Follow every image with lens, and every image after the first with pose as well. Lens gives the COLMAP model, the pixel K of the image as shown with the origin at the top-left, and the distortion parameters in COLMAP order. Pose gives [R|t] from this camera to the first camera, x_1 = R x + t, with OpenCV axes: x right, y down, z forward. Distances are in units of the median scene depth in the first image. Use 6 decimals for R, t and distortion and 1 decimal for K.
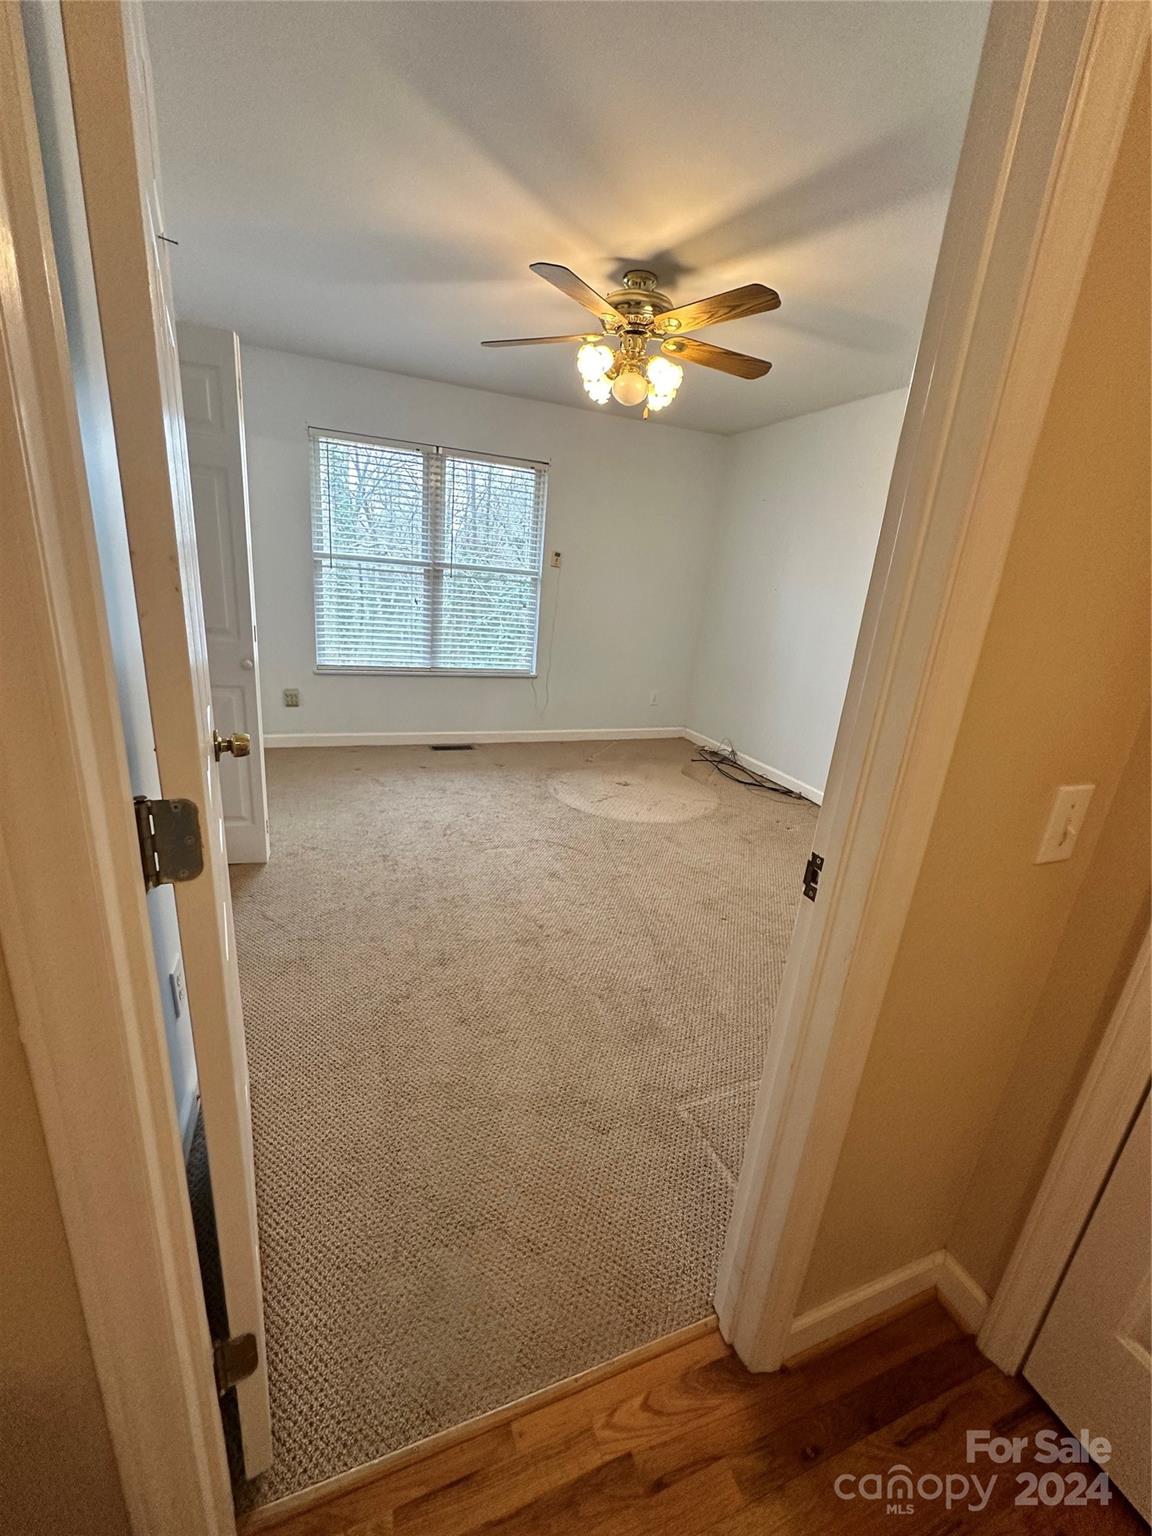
lens RADIAL K [[614.5, 0, 572.3], [0, 614.5, 766.1], [0, 0, 1]] dist [-0.000347, 0.000750]
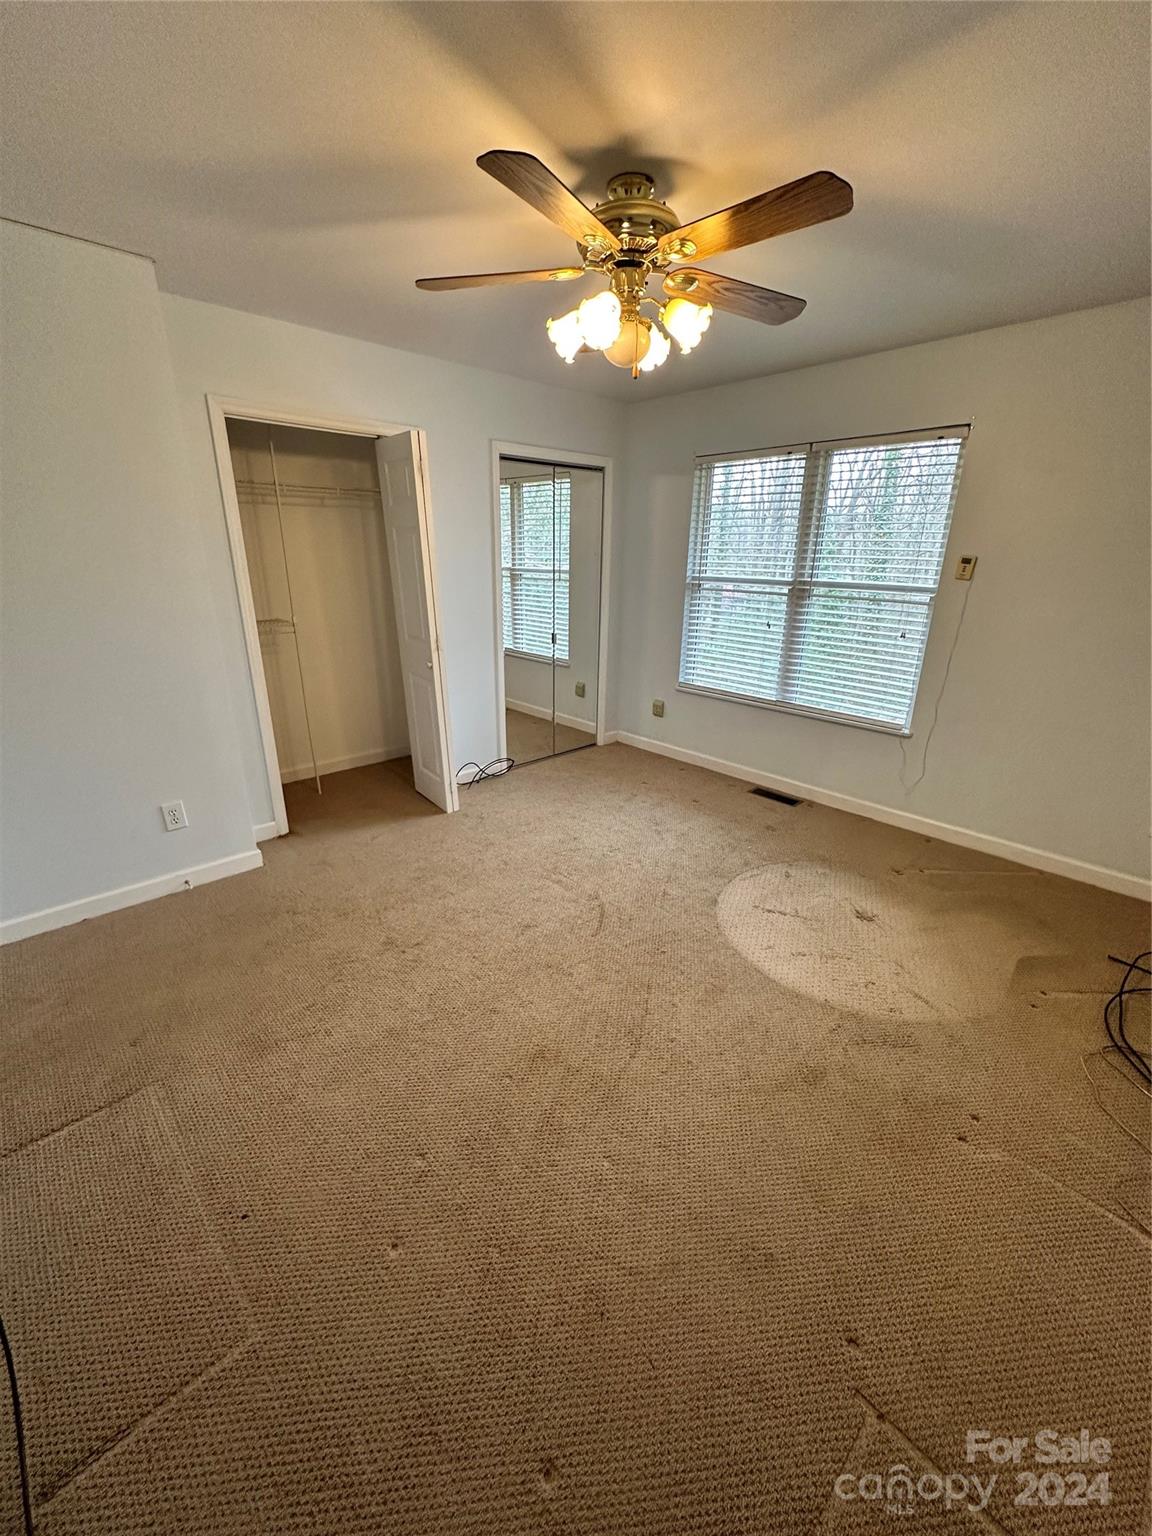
lens RADIAL K [[614.5, 0, 580.0], [0, 614.5, 768.5], [0, 0, 1]] dist [-0.000347, 0.000750]
pose [[0.365666, 0.236489, -0.900201, 0.525663], [-0.258479, 0.954940, 0.145873, -0.137148], [0.894135, 0.179342, 0.410317, 0.454427]]
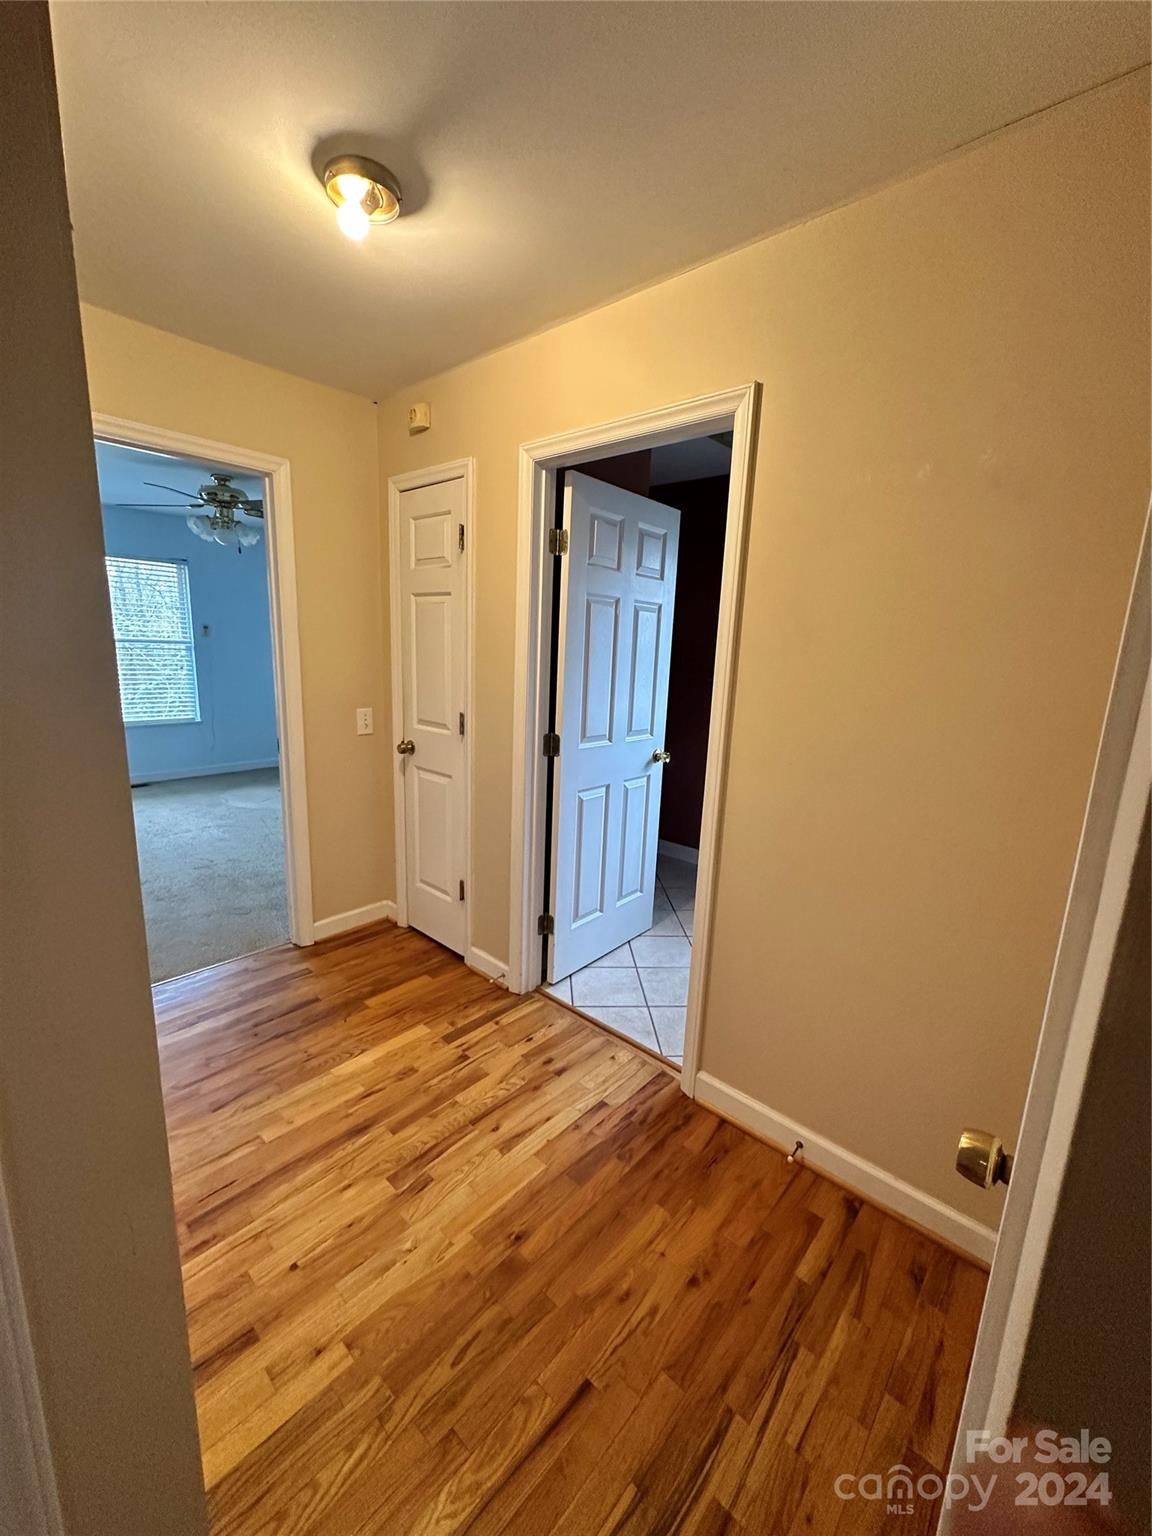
lens RADIAL K [[614.5, 0, 565.4], [0, 614.5, 766.4], [0, 0, 1]] dist [-0.000347, 0.000750]
pose [[0.897217, -0.135060, 0.420428, 0.081130], [0.167166, 0.985106, -0.040282, 0.139945], [-0.408726, 0.106423, 0.906431, -0.511475]]
